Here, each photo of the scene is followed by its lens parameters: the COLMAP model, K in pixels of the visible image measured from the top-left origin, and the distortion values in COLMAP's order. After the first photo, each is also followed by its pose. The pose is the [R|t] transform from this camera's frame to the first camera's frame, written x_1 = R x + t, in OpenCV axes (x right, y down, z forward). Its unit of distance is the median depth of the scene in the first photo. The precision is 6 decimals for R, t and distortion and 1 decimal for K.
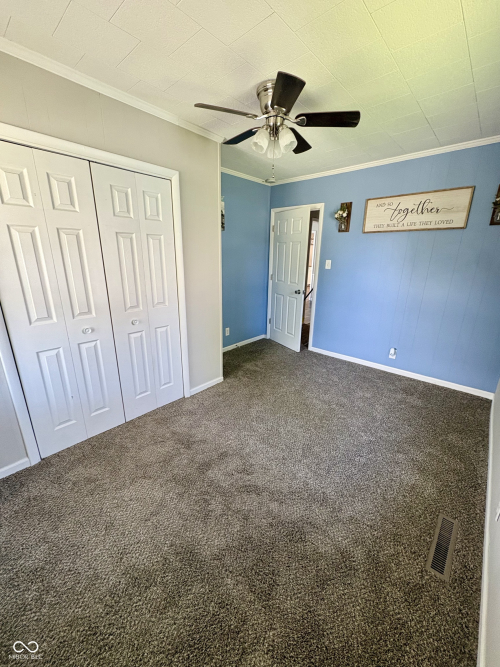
lens RADIAL K [[265.2, 0, 249.6], [0, 265.2, 332.2], [0, 0, 1]] dist [-0.000678, 0.000302]
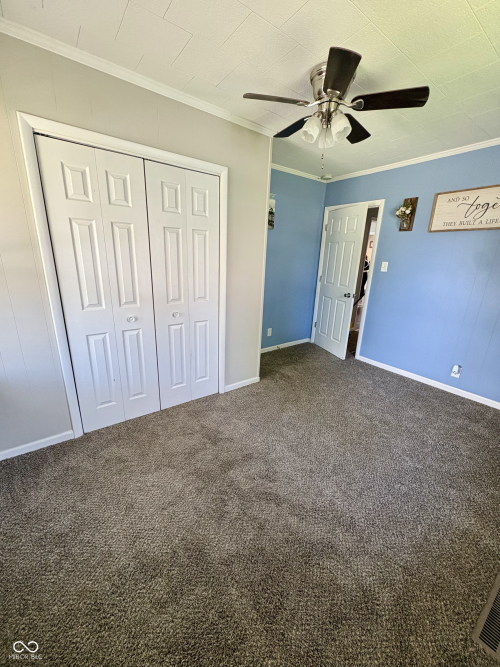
lens RADIAL K [[265.2, 0, 250.5], [0, 265.2, 332.7], [0, 0, 1]] dist [-0.000678, 0.000302]
pose [[0.980019, 0.075769, -0.183907, 0.054663], [-0.077376, 0.997001, -0.001563, 0.013203], [0.183237, 0.015762, 0.982942, 0.045641]]
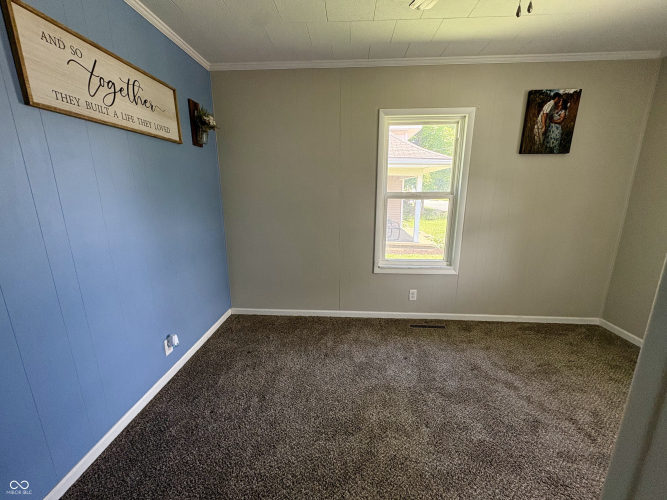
lens RADIAL K [[265.2, 0, 334.5], [0, 265.2, 248.7], [0, 0, 1]] dist [-0.000678, 0.000302]
pose [[-0.626454, -0.181816, 0.757957, -0.149541], [0.219976, 0.891648, 0.395696, -0.444224], [-0.747774, 0.414618, -0.518581, 1.630519]]
